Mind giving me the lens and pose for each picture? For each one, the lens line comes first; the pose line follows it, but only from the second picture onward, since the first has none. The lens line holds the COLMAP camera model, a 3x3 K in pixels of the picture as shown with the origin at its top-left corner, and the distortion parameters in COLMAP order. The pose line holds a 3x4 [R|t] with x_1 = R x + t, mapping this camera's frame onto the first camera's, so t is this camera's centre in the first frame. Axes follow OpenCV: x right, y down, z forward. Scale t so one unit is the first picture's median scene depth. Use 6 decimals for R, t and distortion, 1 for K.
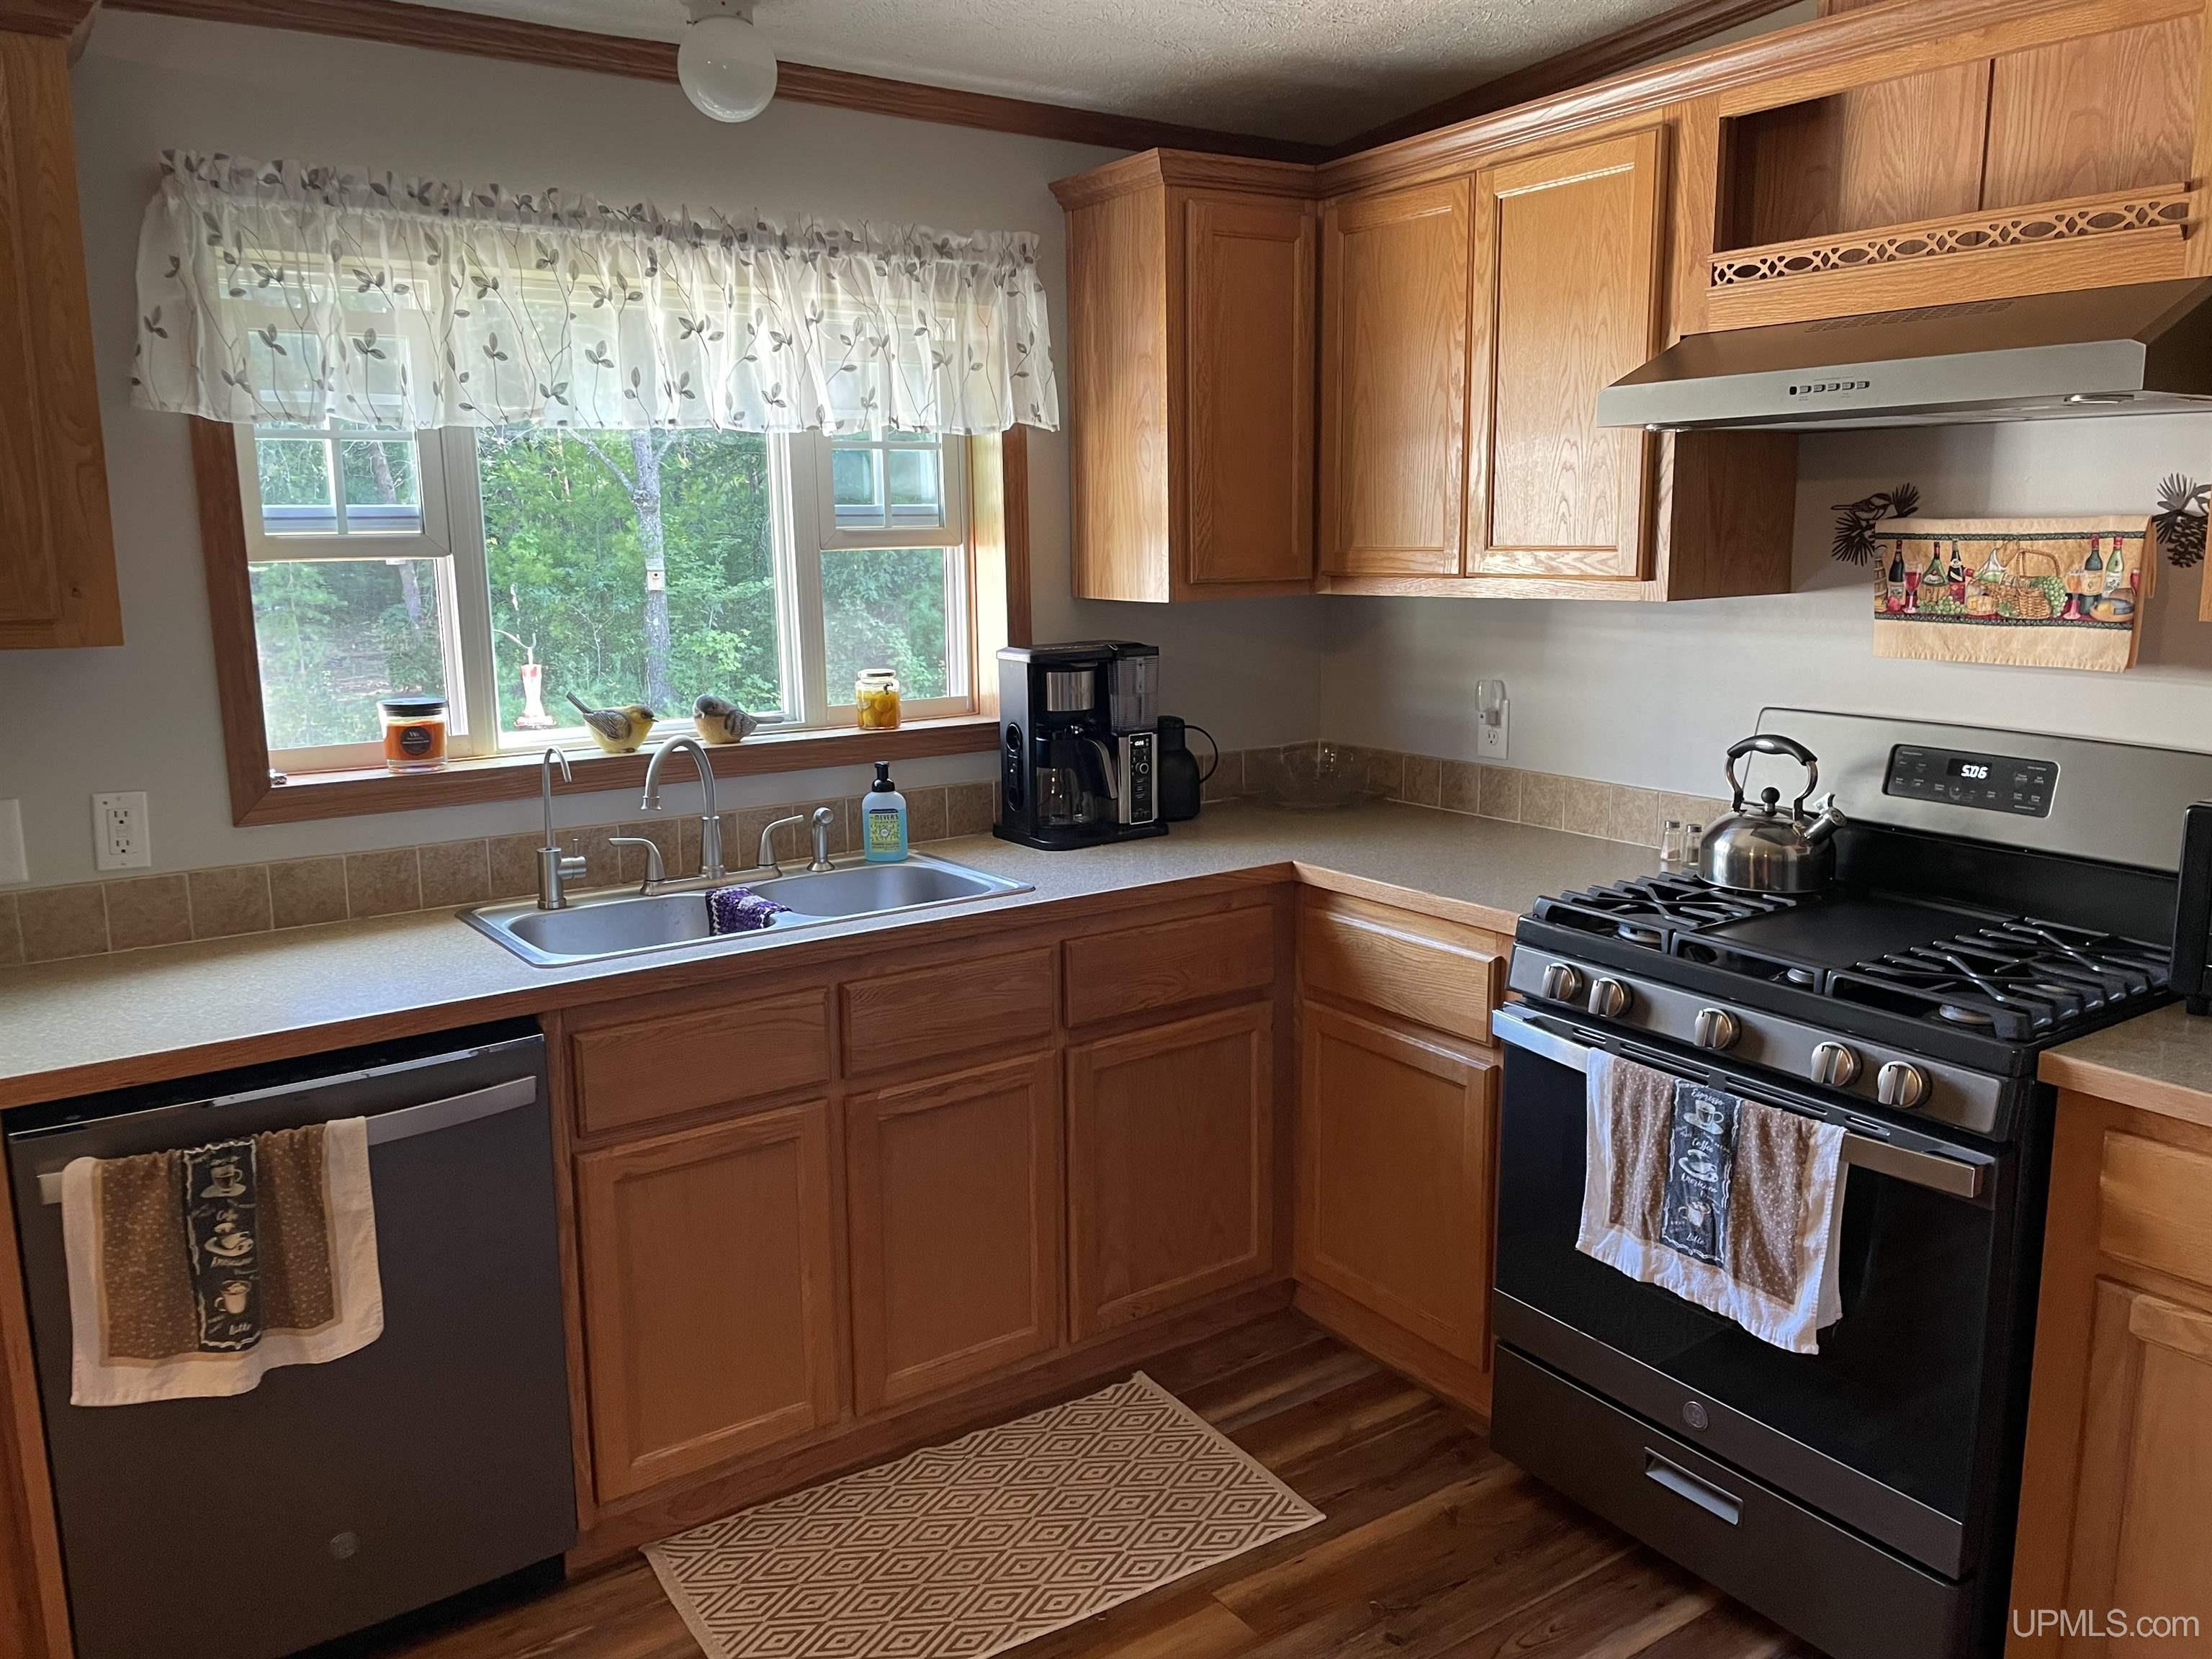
lens RADIAL K [[1699.9, 0, 1106.0], [0, 1699.9, 829.5], [0, 0, 1]] dist [0.079878, -0.117286]
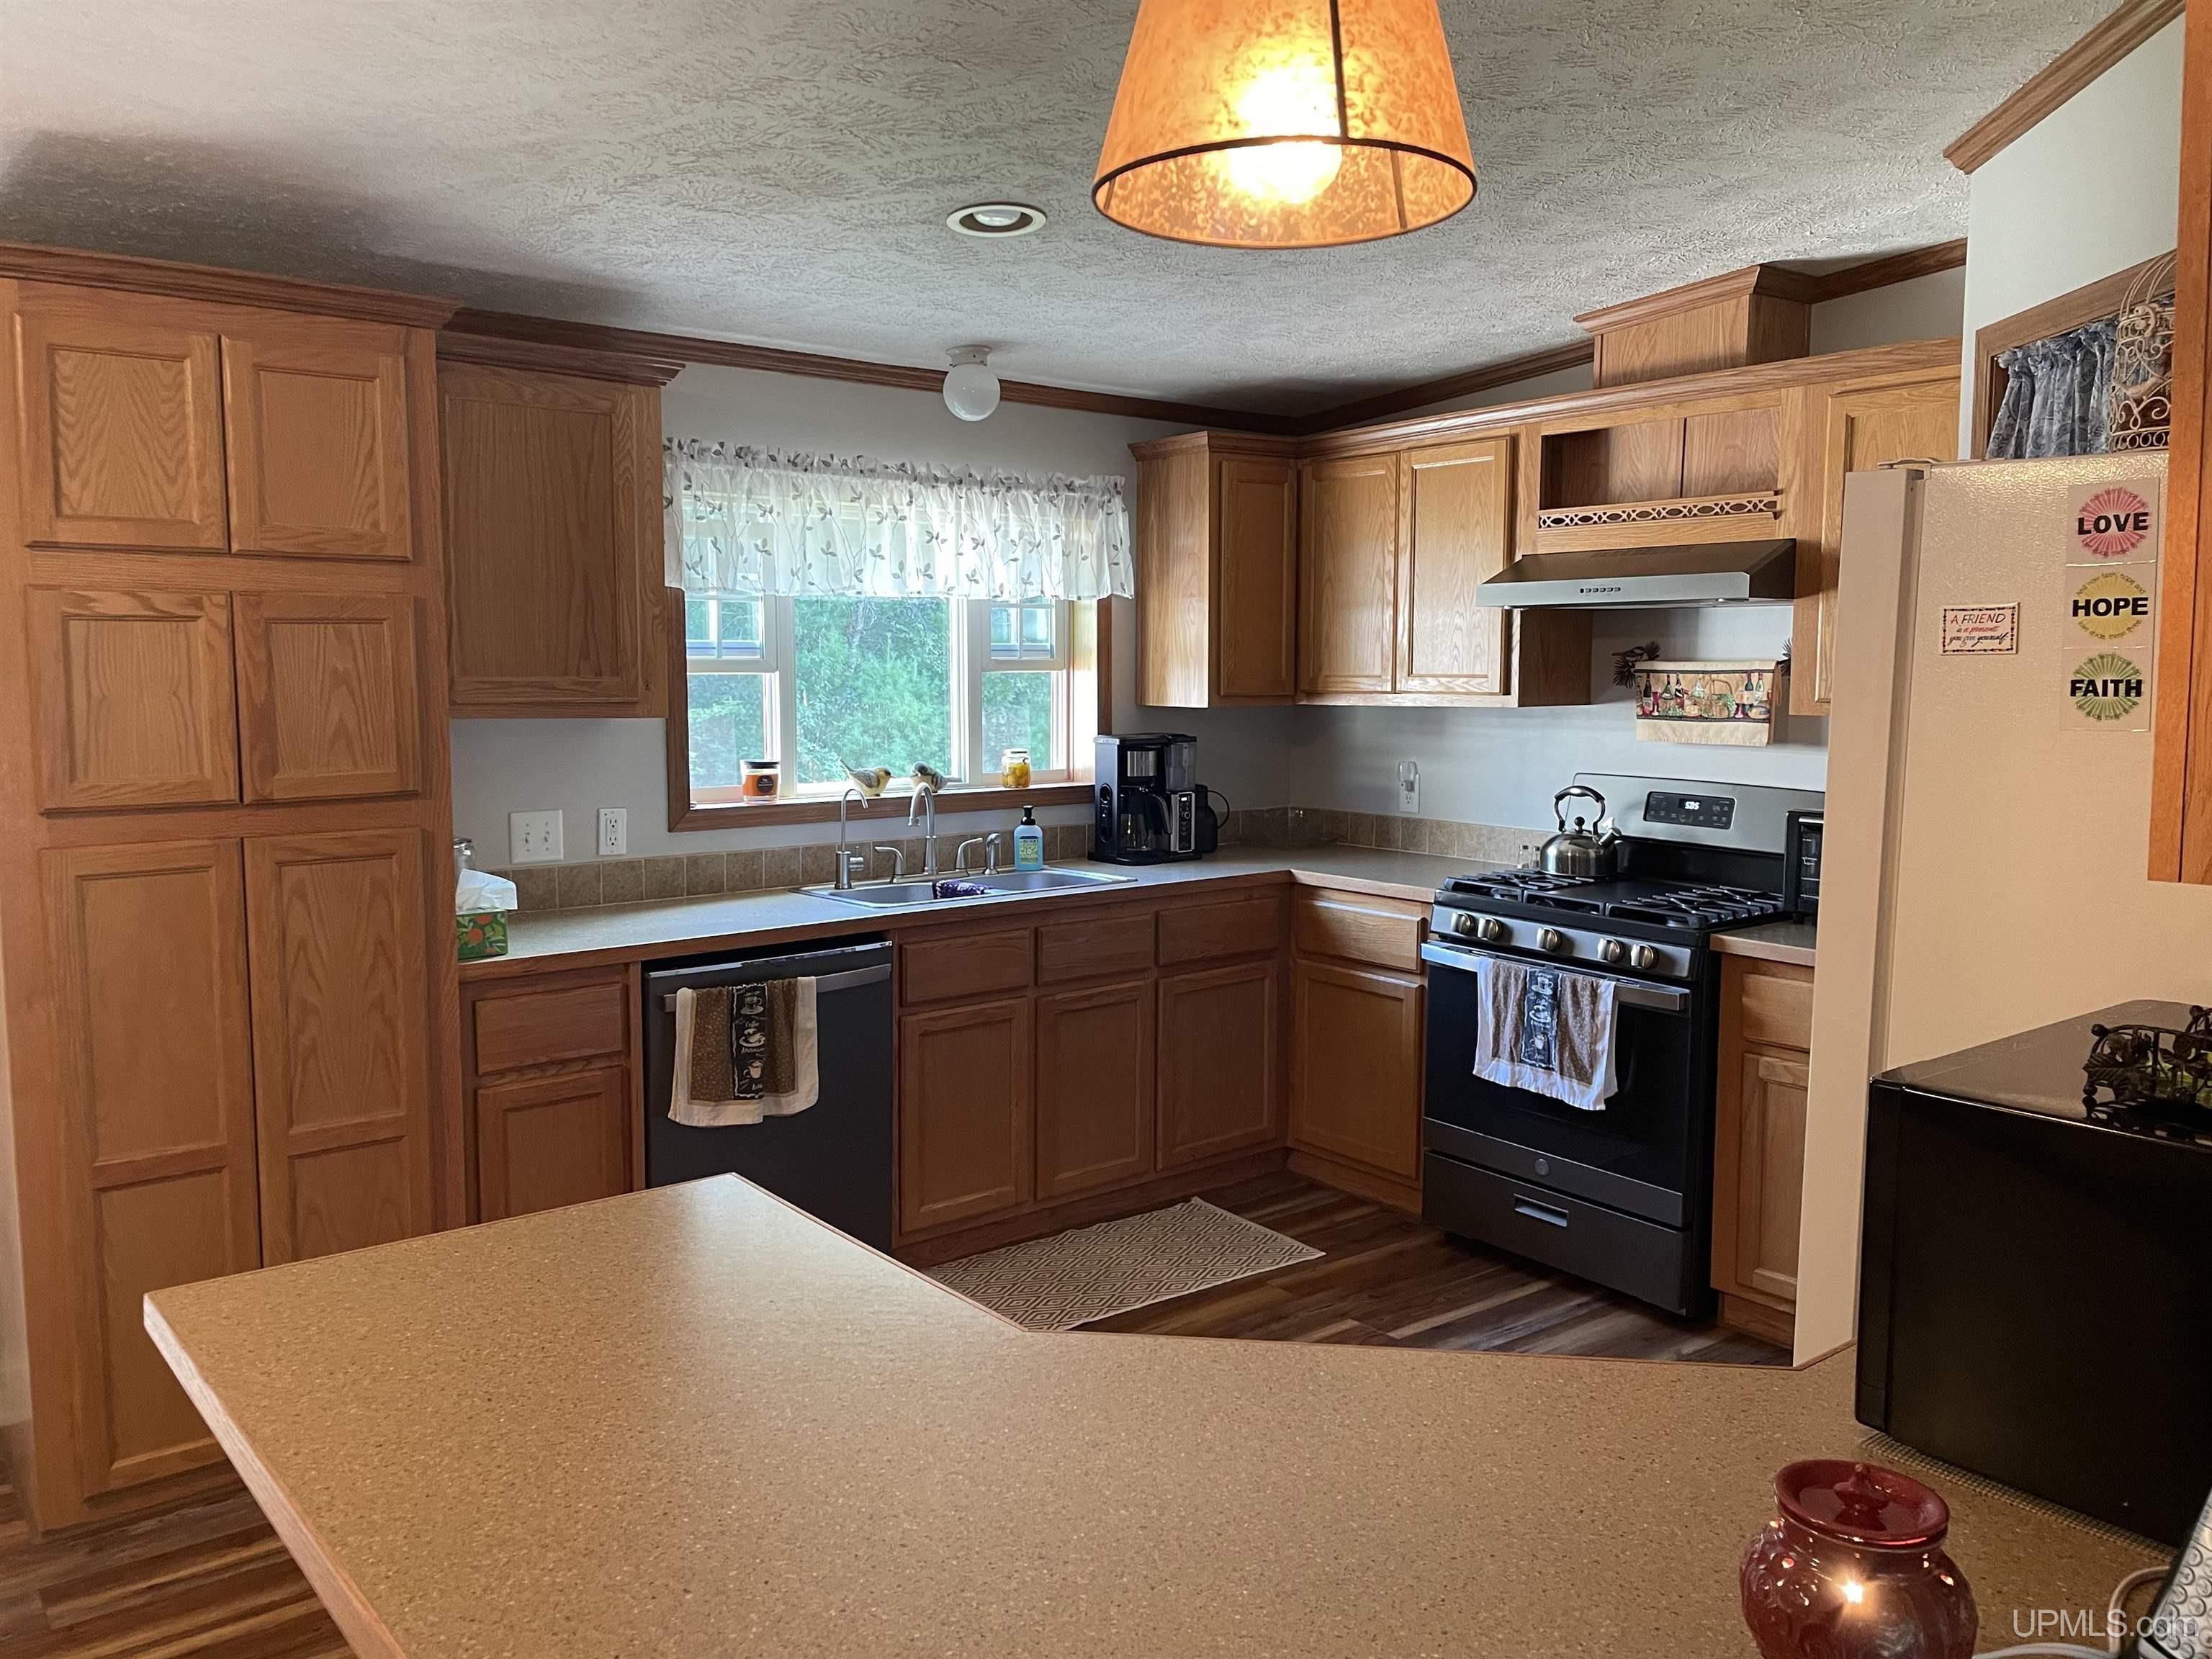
lens RADIAL K [[1699.9, 0, 1106.0], [0, 1699.9, 829.5], [0, 0, 1]] dist [0.079878, -0.117286]
pose [[0.997096, 0.006492, 0.075884, -0.206659], [-0.000456, 0.996851, -0.079292, 0.121739], [-0.076160, 0.079027, 0.993959, -0.640305]]
